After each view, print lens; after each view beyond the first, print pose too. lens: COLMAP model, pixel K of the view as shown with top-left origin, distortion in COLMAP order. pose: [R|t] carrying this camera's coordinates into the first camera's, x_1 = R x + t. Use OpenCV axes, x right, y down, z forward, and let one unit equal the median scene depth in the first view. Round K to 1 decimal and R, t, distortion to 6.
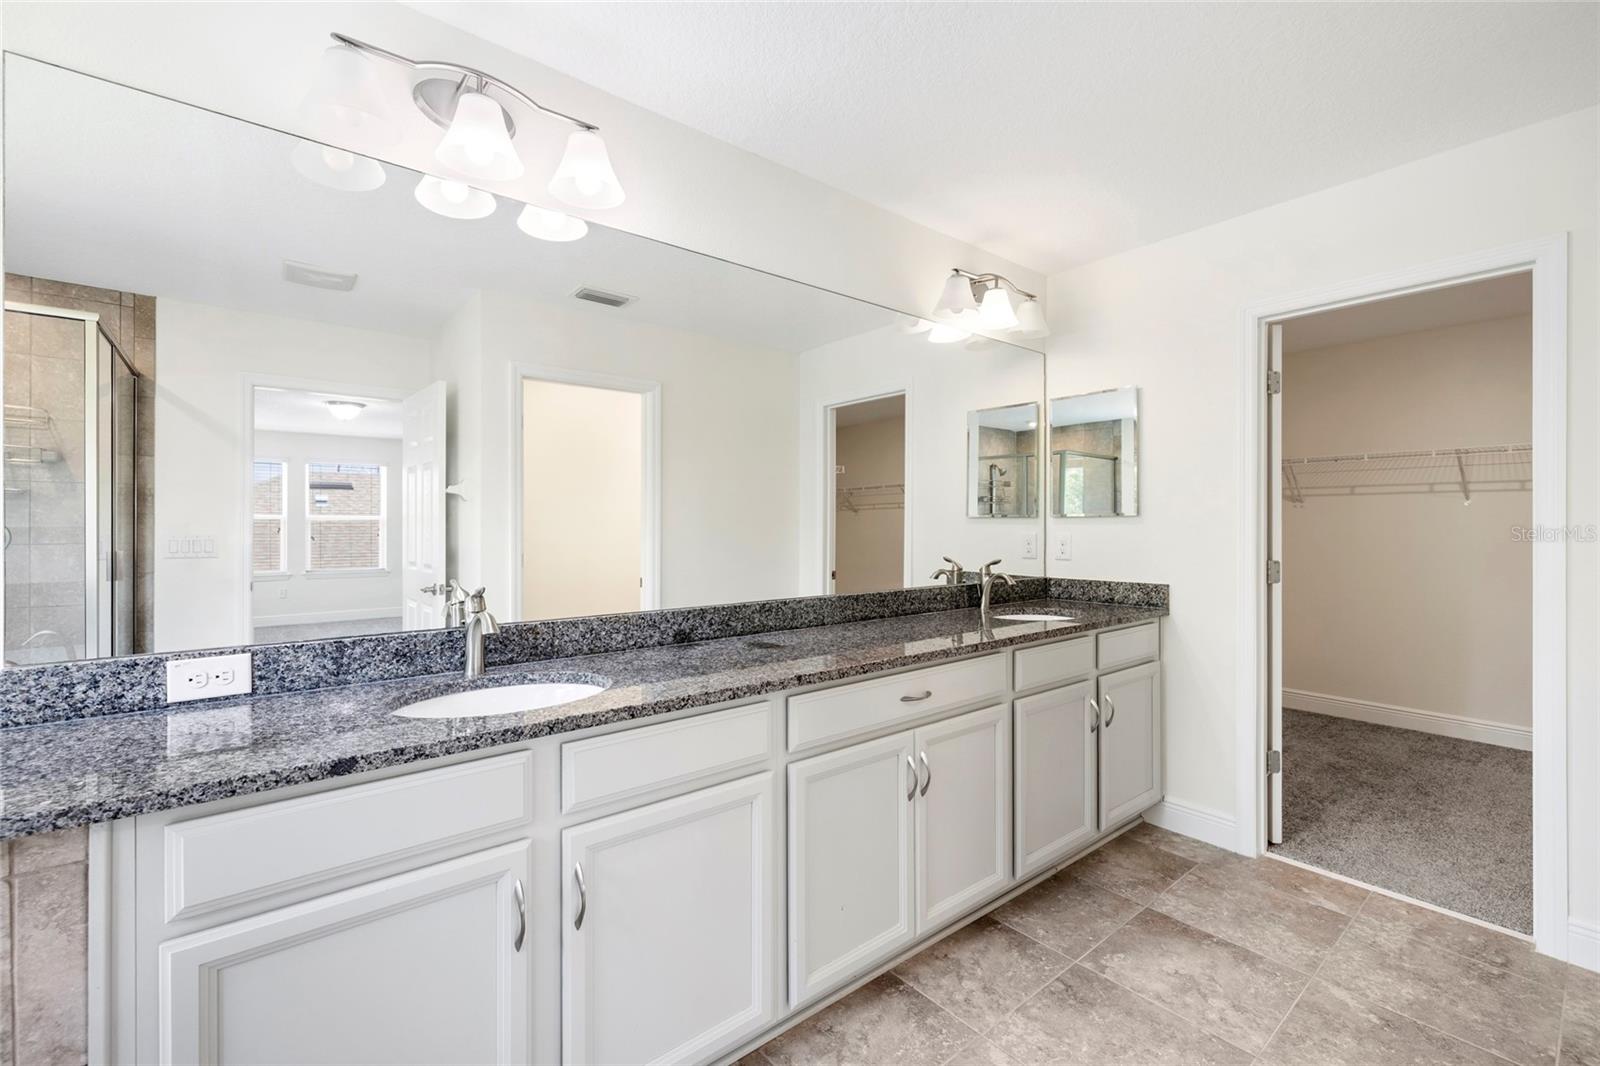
lens RADIAL K [[674.9, 0, 789.2], [0, 674.9, 527.8], [0, 0, 1]] dist [-0.002718, 0.000331]
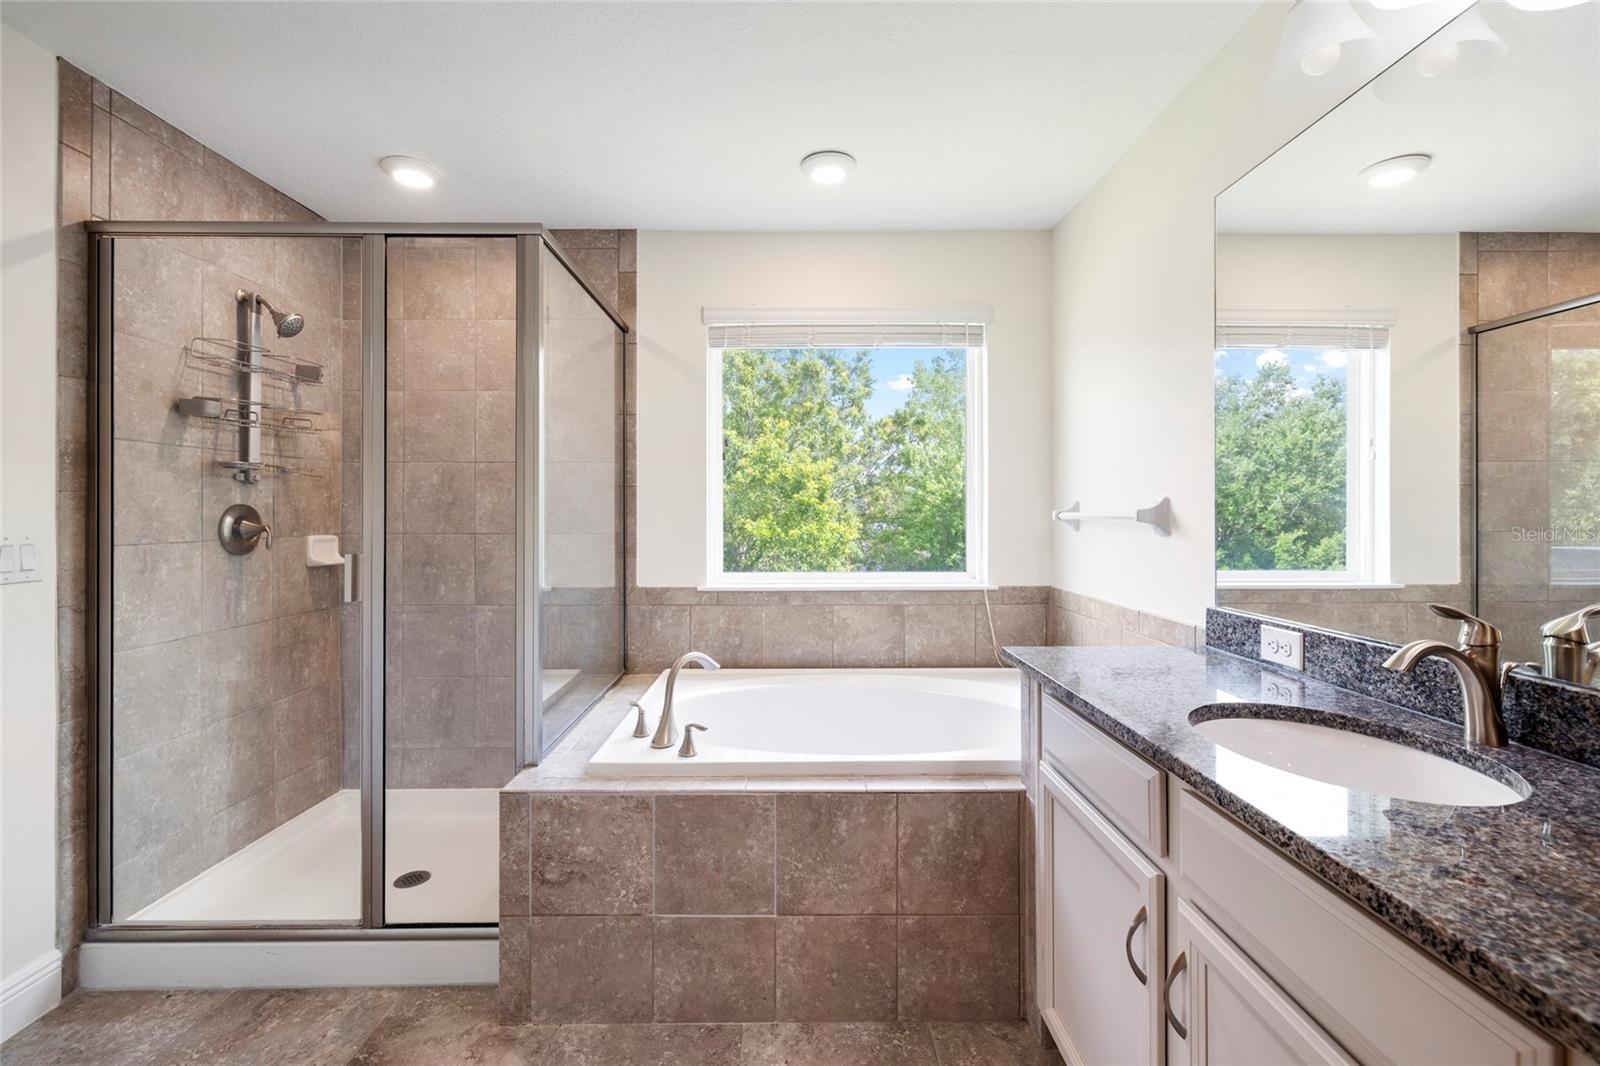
lens RADIAL K [[674.9, 0, 796.1], [0, 674.9, 509.4], [0, 0, 1]] dist [-0.002718, 0.000331]
pose [[-0.624104, -0.002711, -0.781337, 0.381209], [0.002188, 0.999984, -0.005217, -0.003264], [0.781338, -0.004965, -0.624088, 0.761971]]
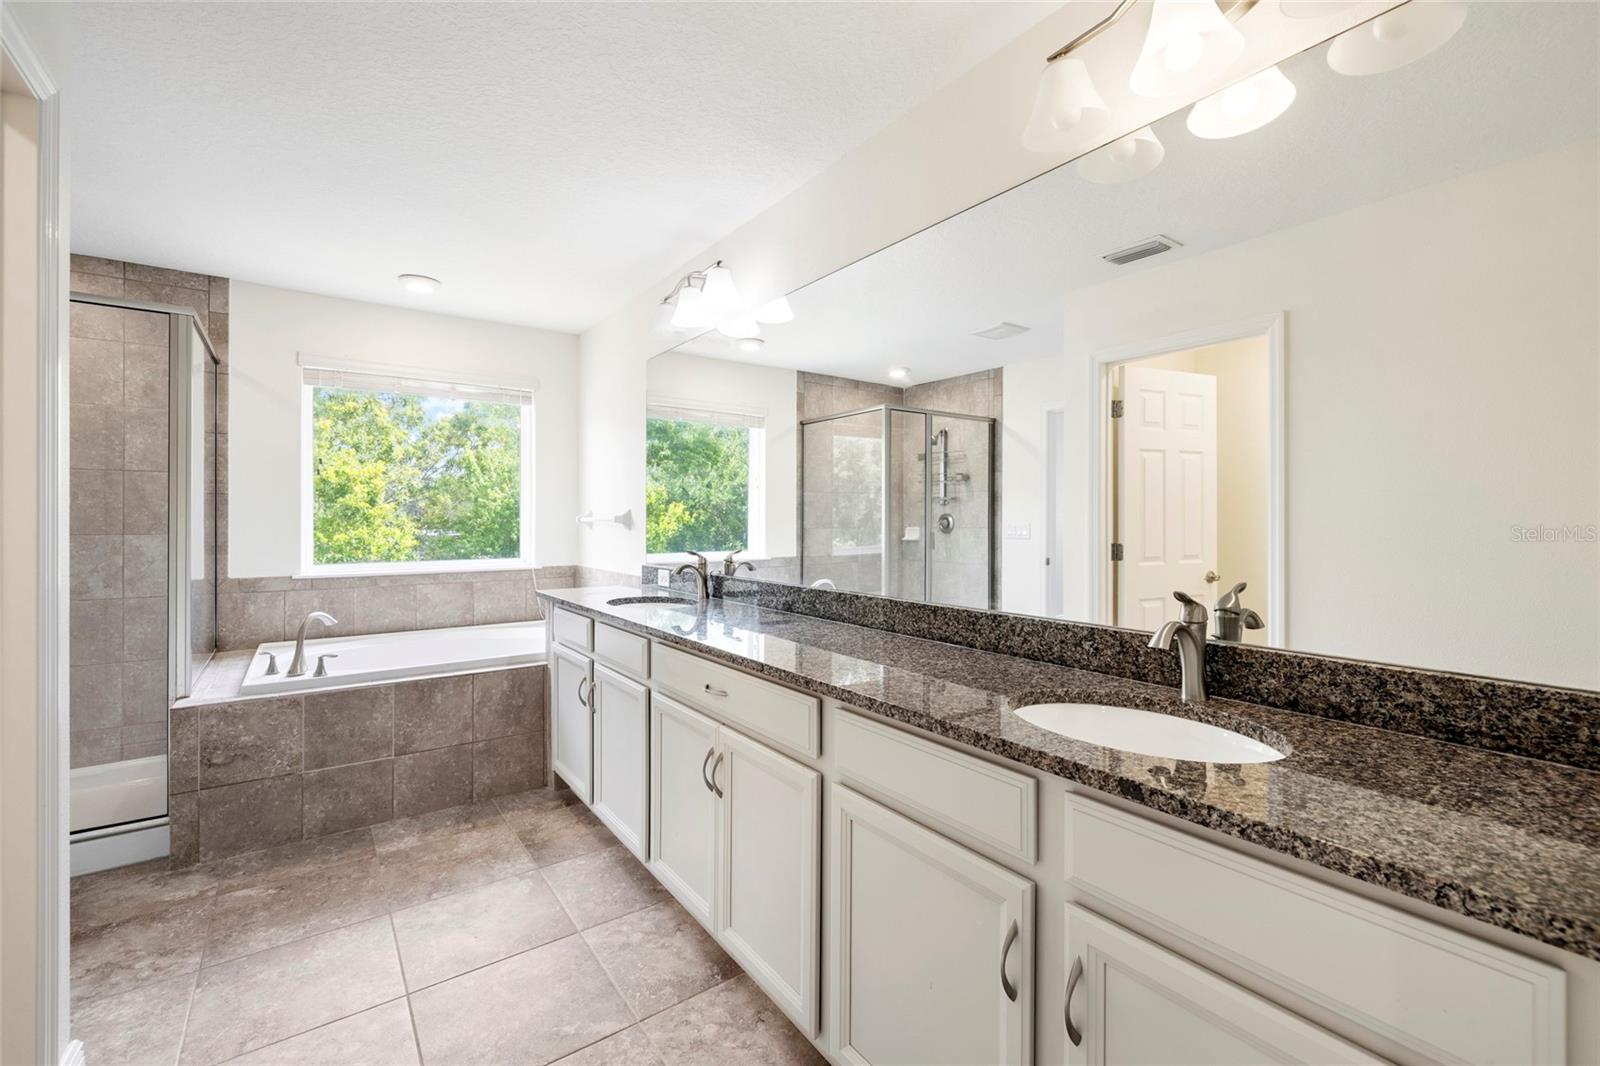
lens RADIAL K [[674.9, 0, 804.3], [0, 674.9, 521.2], [0, 0, 1]] dist [-0.002718, 0.000331]
pose [[-0.044953, 0.003580, -0.998983, 1.140608], [-0.001349, 0.999992, 0.003644, 0.000484], [0.998988, 0.001511, -0.044948, 1.153357]]
